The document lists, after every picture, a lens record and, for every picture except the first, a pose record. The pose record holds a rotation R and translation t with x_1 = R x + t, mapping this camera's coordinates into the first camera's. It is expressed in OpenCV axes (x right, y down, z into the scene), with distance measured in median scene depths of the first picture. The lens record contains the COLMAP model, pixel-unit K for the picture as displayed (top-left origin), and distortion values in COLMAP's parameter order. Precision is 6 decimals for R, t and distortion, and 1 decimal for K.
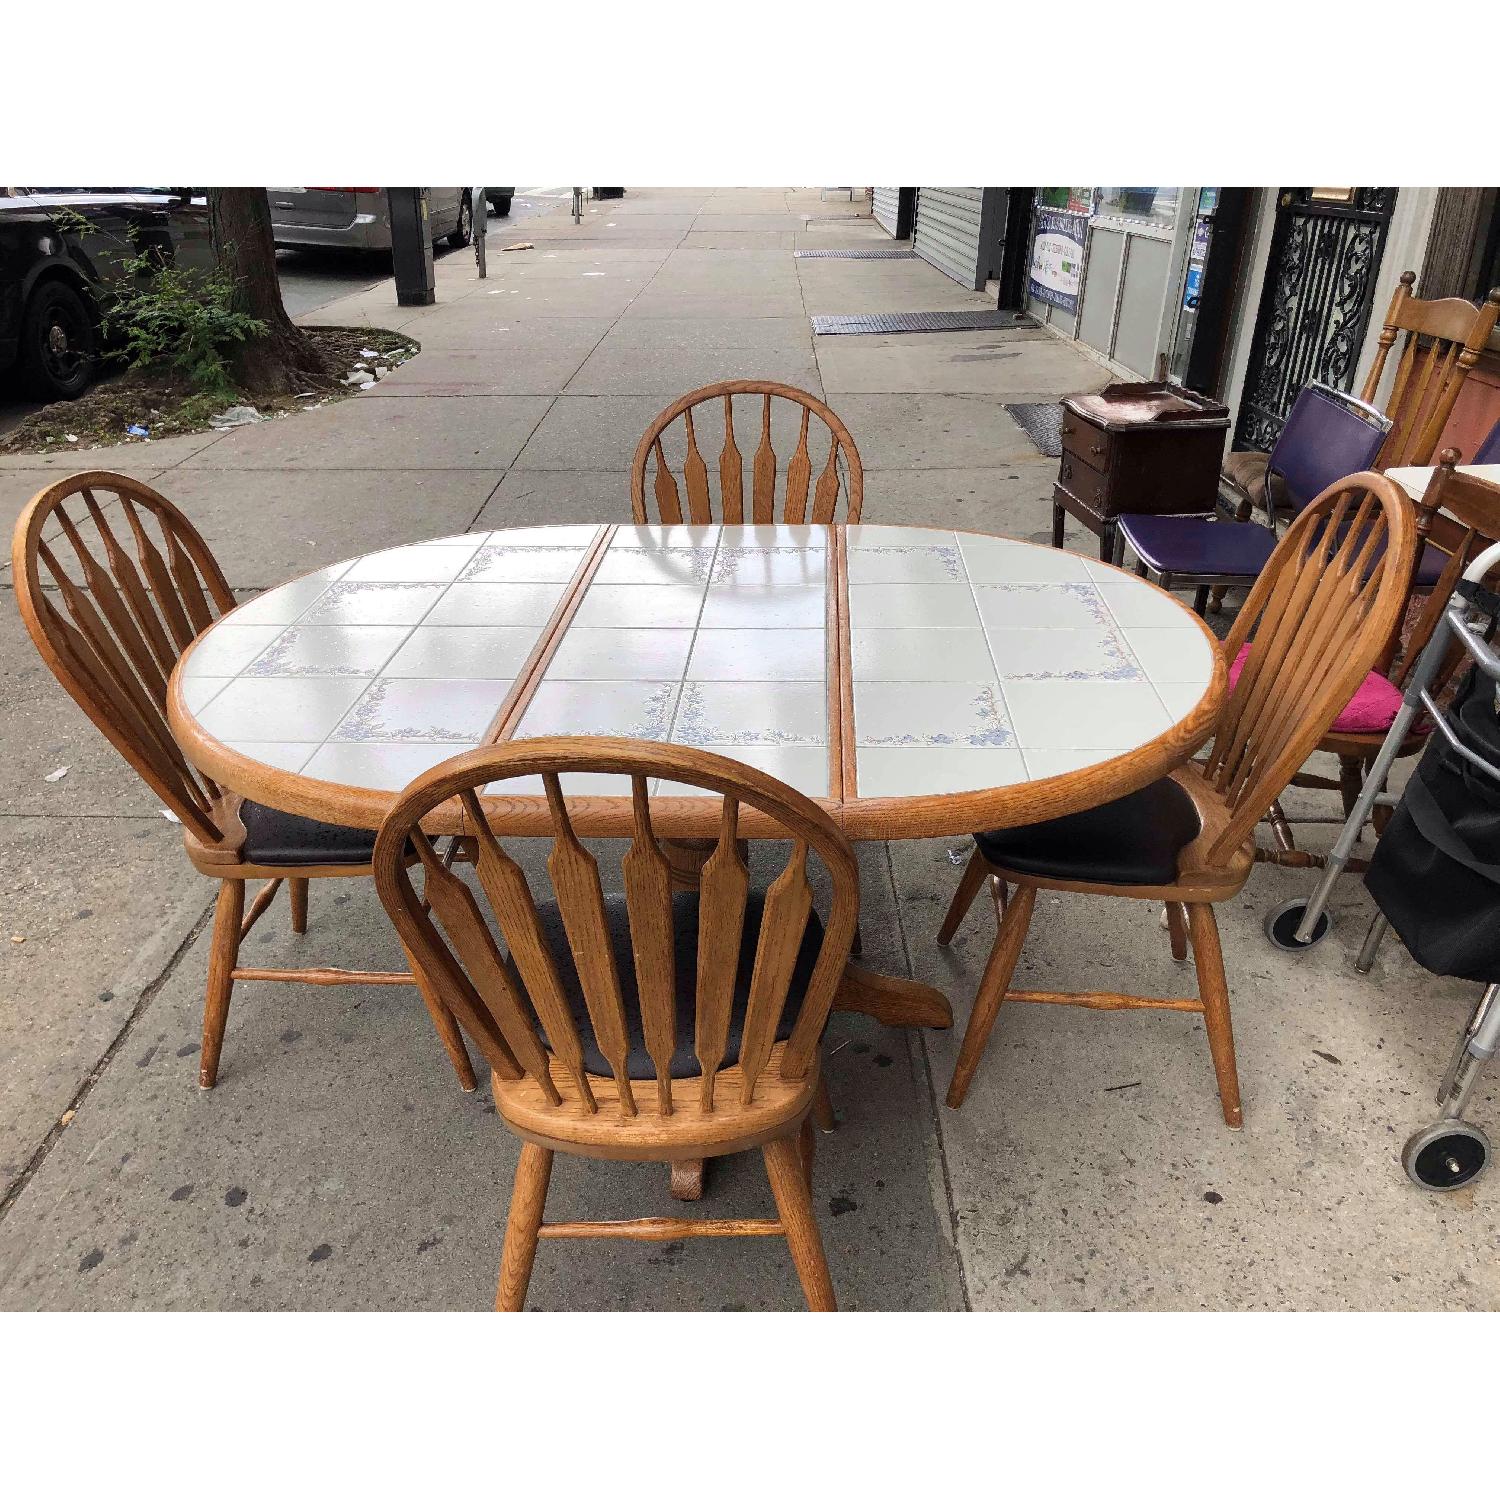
lens RADIAL K [[1211.2, 0, 747.1], [0, 1211.2, 735.4], [0, 0, 1]] dist [0.011713, 0.010415]
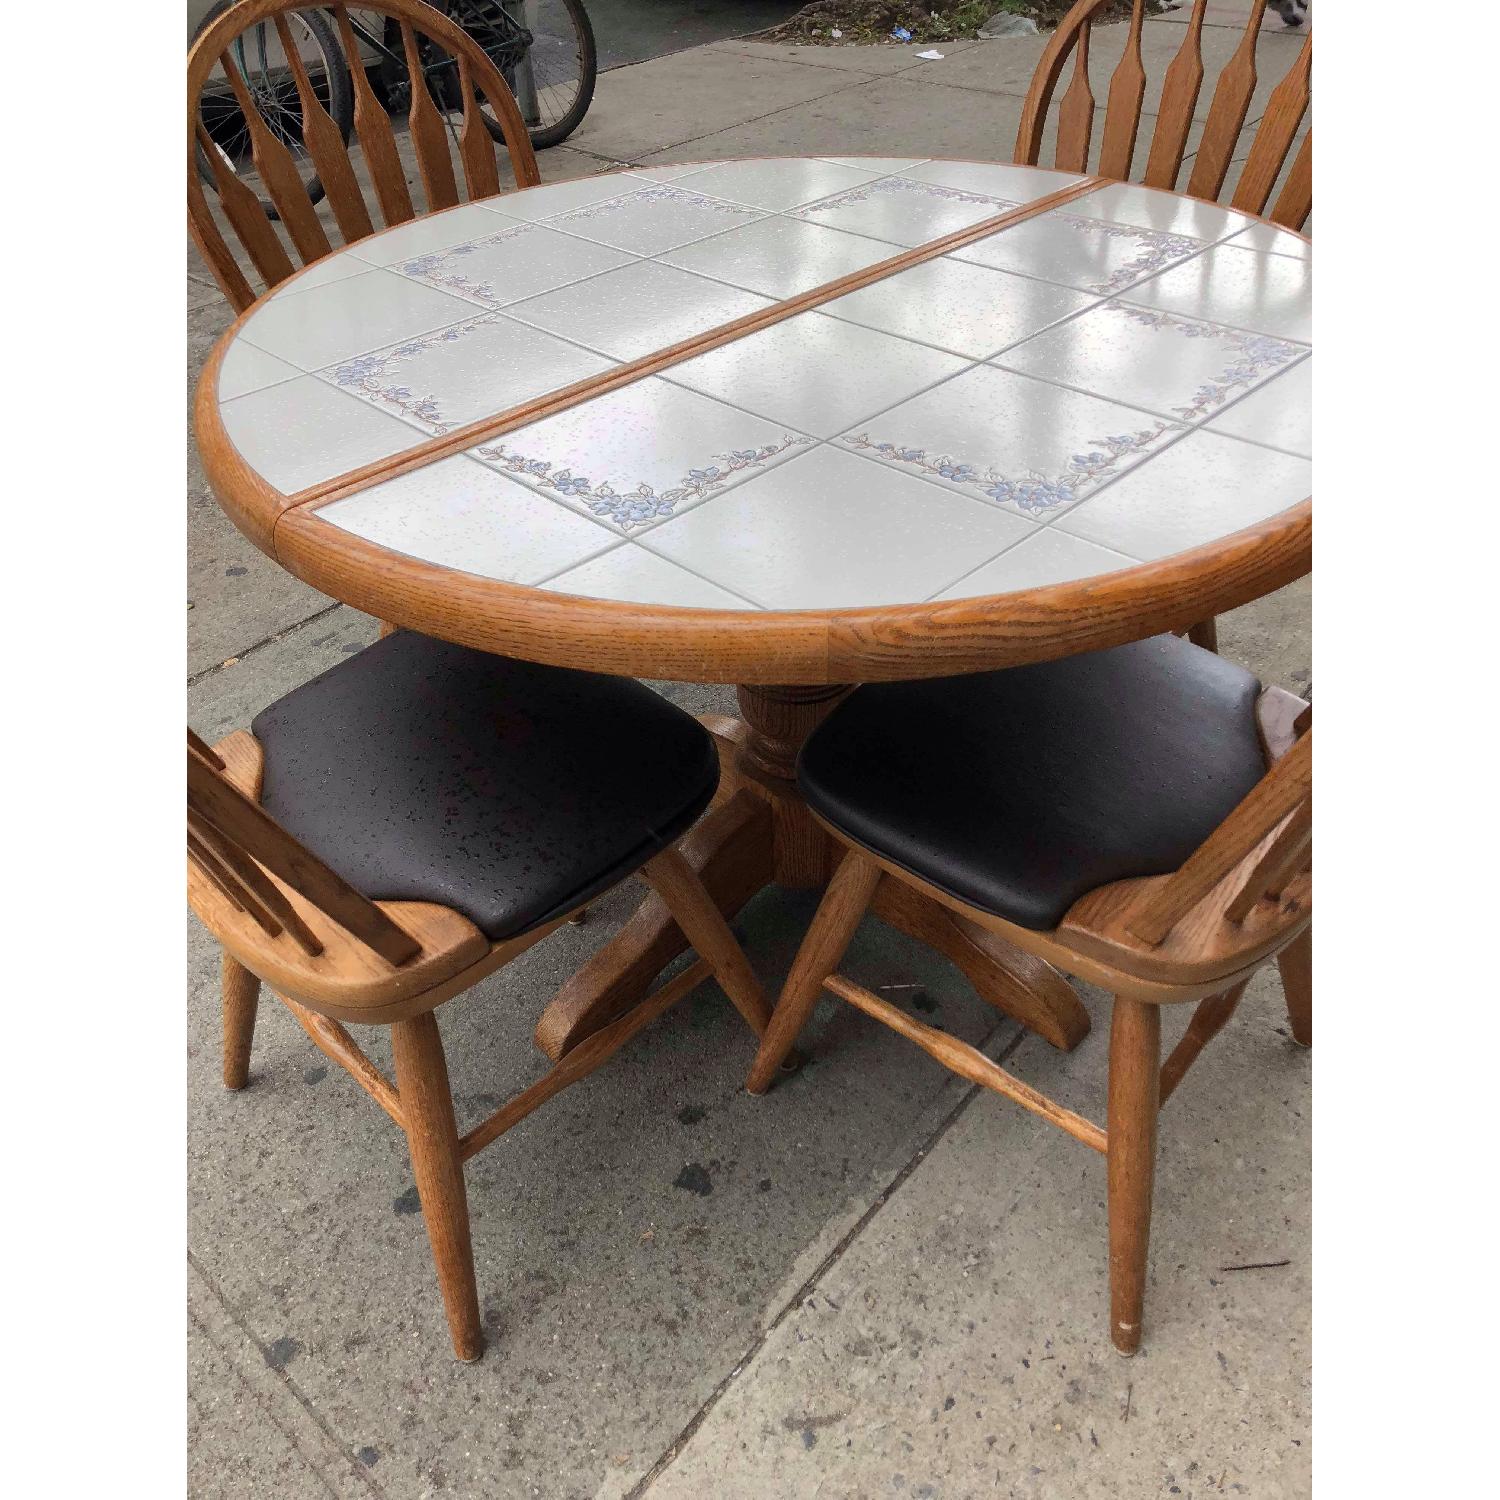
lens RADIAL K [[1211.2, 0, 747.1], [0, 1211.2, 735.4], [0, 0, 1]] dist [0.011713, 0.010415]
pose [[0.760295, 0.400563, -0.511371, 0.283759], [-0.269323, 0.910769, 0.312992, -0.061088], [0.591115, -0.100242, 0.800334, 0.378278]]
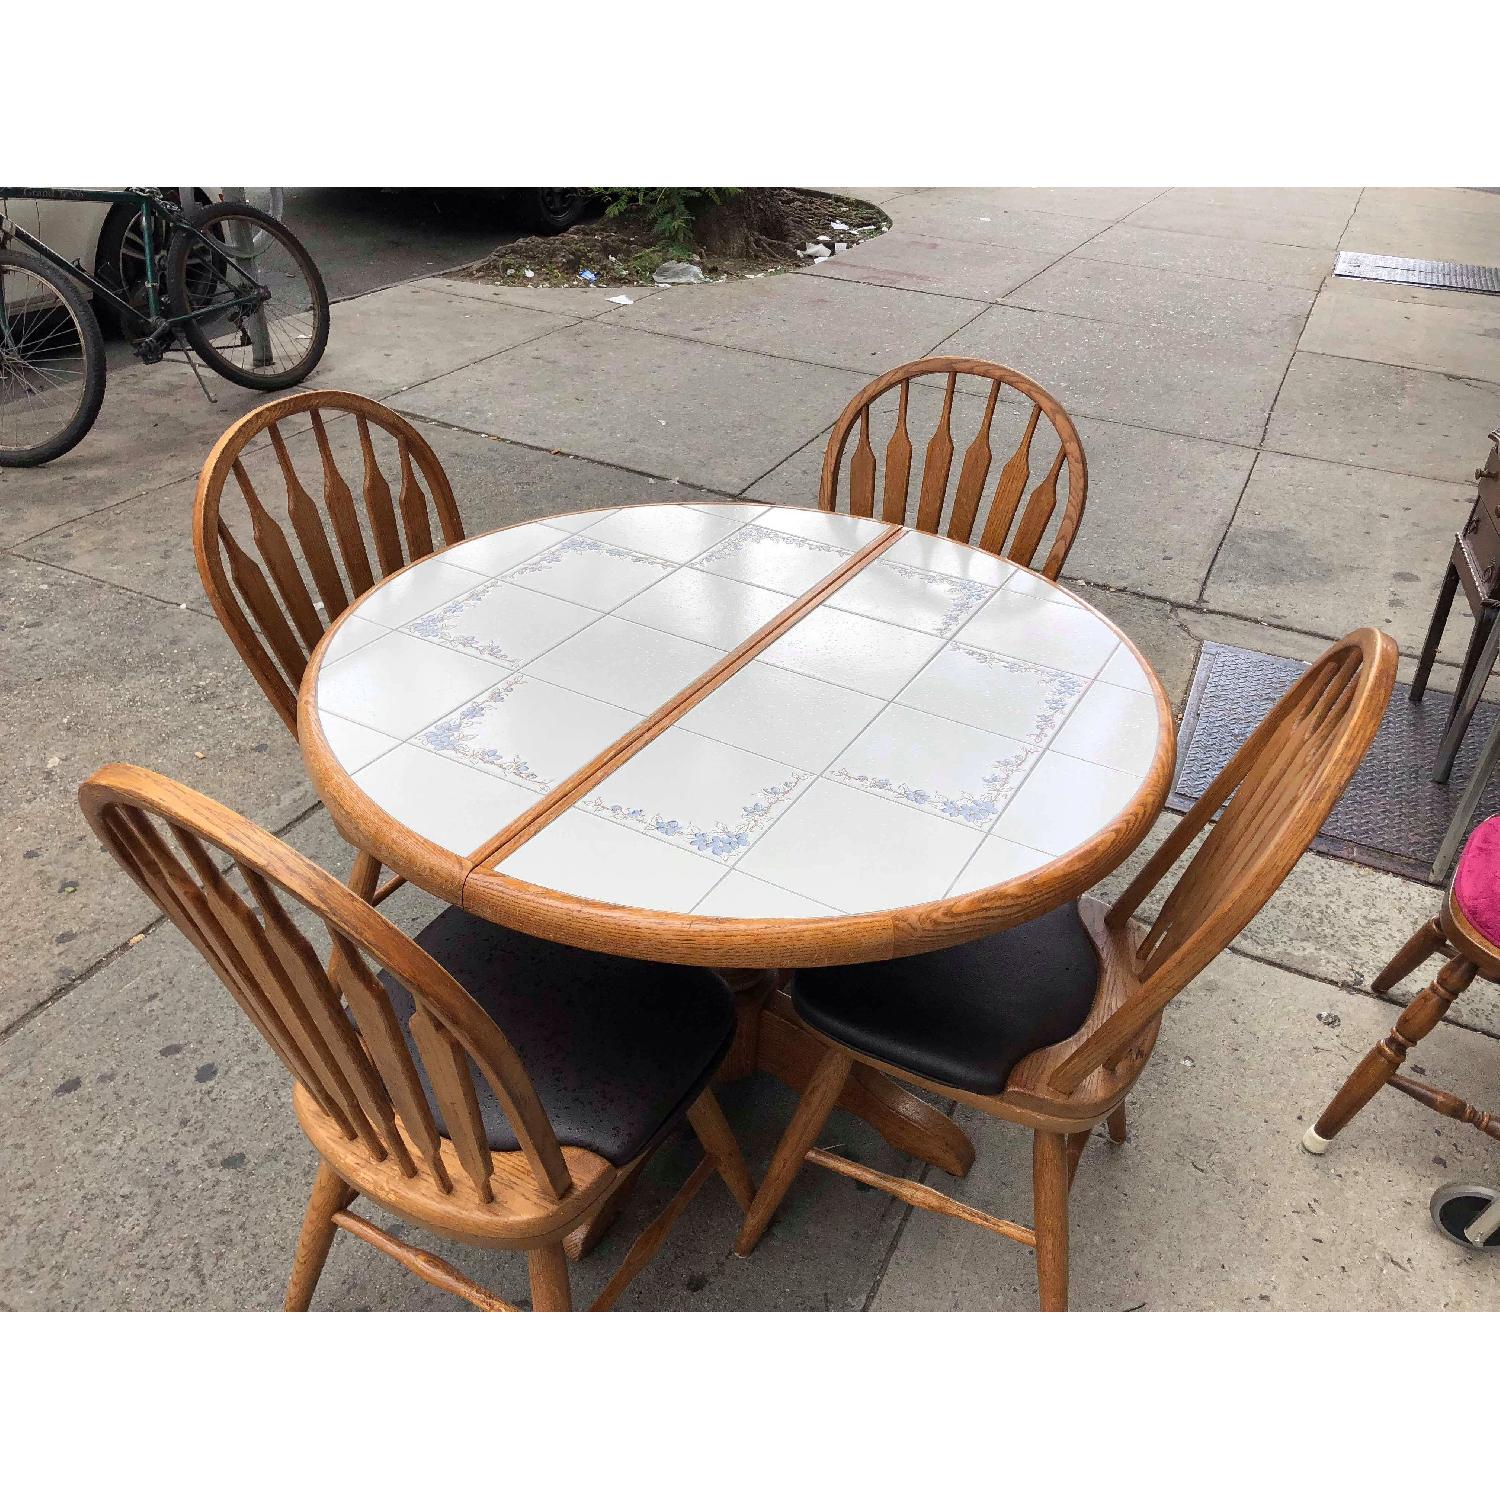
lens RADIAL K [[1213.4, 0, 760.1], [0, 1213.4, 730.0], [0, 0, 1]] dist [0.007997, 0.014315]
pose [[0.907369, 0.272410, -0.320116, 0.214294], [-0.243908, 0.961470, 0.126826, -0.122877], [0.342330, -0.036999, 0.938851, 0.155863]]
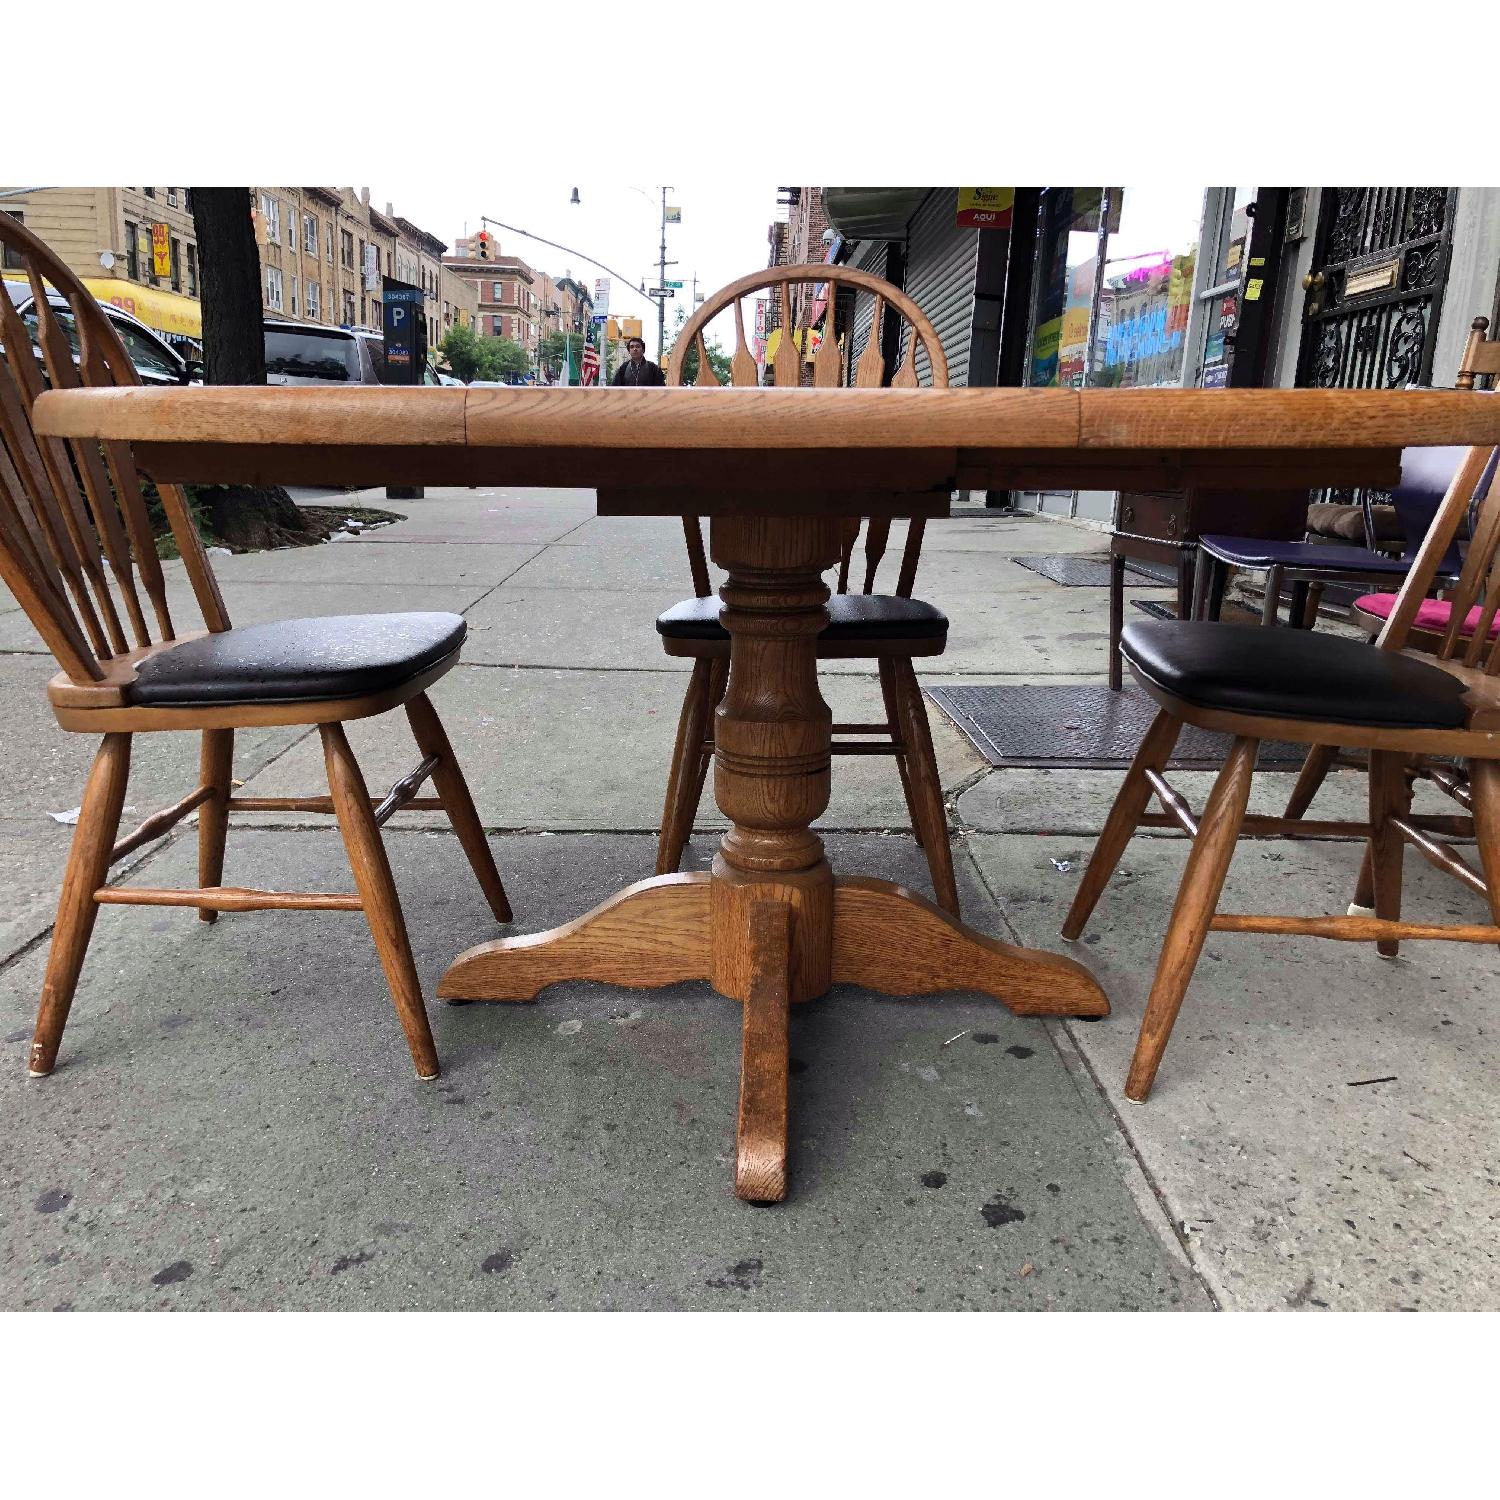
lens RADIAL K [[1220.6, 0, 744.4], [0, 1220.6, 731.6], [0, 0, 1]] dist [0.014852, 0.007185]
pose [[0.999602, 0.017269, 0.022286, -0.061025], [-0.012089, 0.976633, -0.214576, 0.220127], [-0.025471, 0.214221, 0.976453, 0.248130]]
